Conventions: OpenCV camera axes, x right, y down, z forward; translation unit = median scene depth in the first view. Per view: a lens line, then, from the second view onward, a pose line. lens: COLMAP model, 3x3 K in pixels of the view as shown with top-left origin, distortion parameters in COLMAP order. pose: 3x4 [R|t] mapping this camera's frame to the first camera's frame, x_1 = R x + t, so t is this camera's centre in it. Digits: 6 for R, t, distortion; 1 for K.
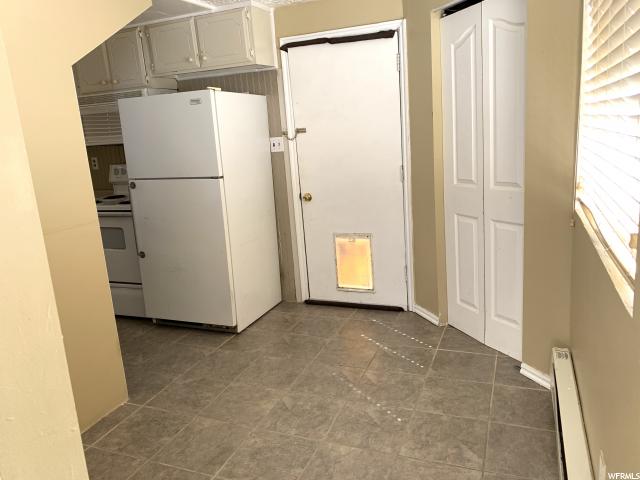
lens RADIAL K [[498.3, 0, 321.0], [0, 498.3, 224.2], [0, 0, 1]] dist [0.047875, -0.002621]
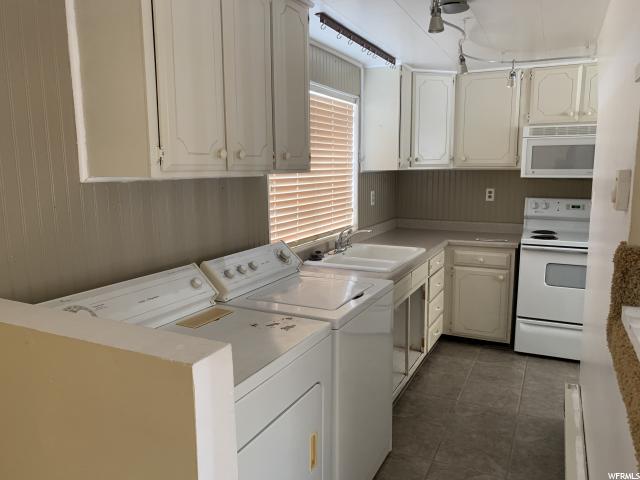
lens RADIAL K [[484.0, 0, 319.2], [0, 484.0, 236.8], [0, 0, 1]] dist [0.088643, -0.151675]
pose [[0.995656, 0.073956, -0.056560, -0.860150], [-0.076053, 0.996459, -0.035863, 0.022622], [0.053707, 0.040009, 0.997755, 0.054104]]
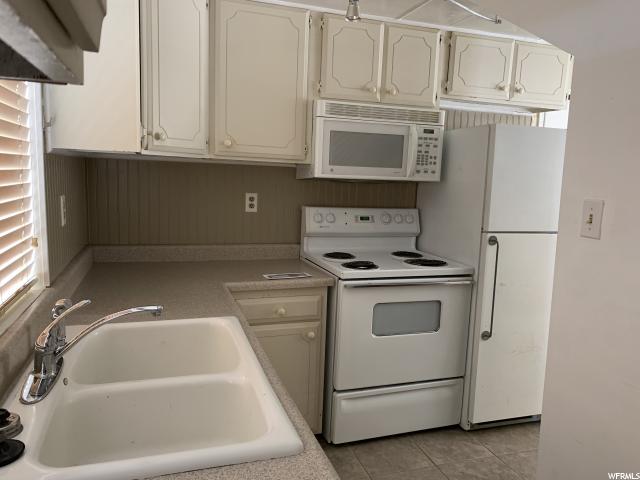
lens RADIAL K [[484.0, 0, 319.2], [0, 484.0, 236.8], [0, 0, 1]] dist [0.088643, -0.151675]
pose [[0.755601, 0.015997, 0.654836, -0.942831], [0.032734, 0.997530, -0.062140, -0.043542], [-0.654213, 0.068389, 0.753212, 0.577335]]
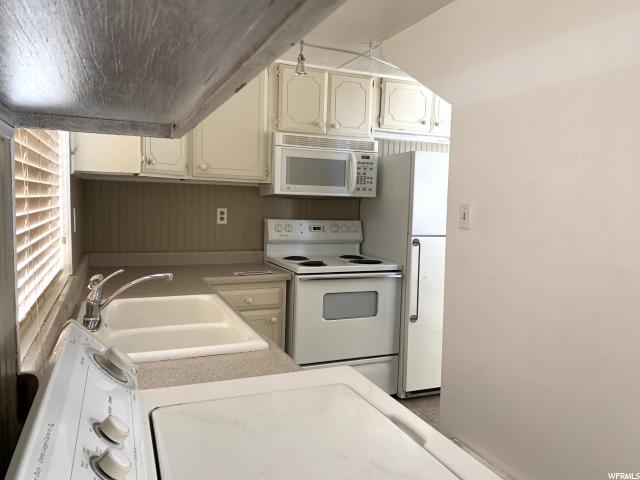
lens RADIAL K [[484.0, 0, 319.2], [0, 484.0, 236.8], [0, 0, 1]] dist [0.088643, -0.151675]
pose [[0.702619, 0.036518, 0.710629, -1.041878], [0.058120, 0.992400, -0.108462, -0.000840], [-0.709189, 0.117509, 0.695156, 0.460049]]
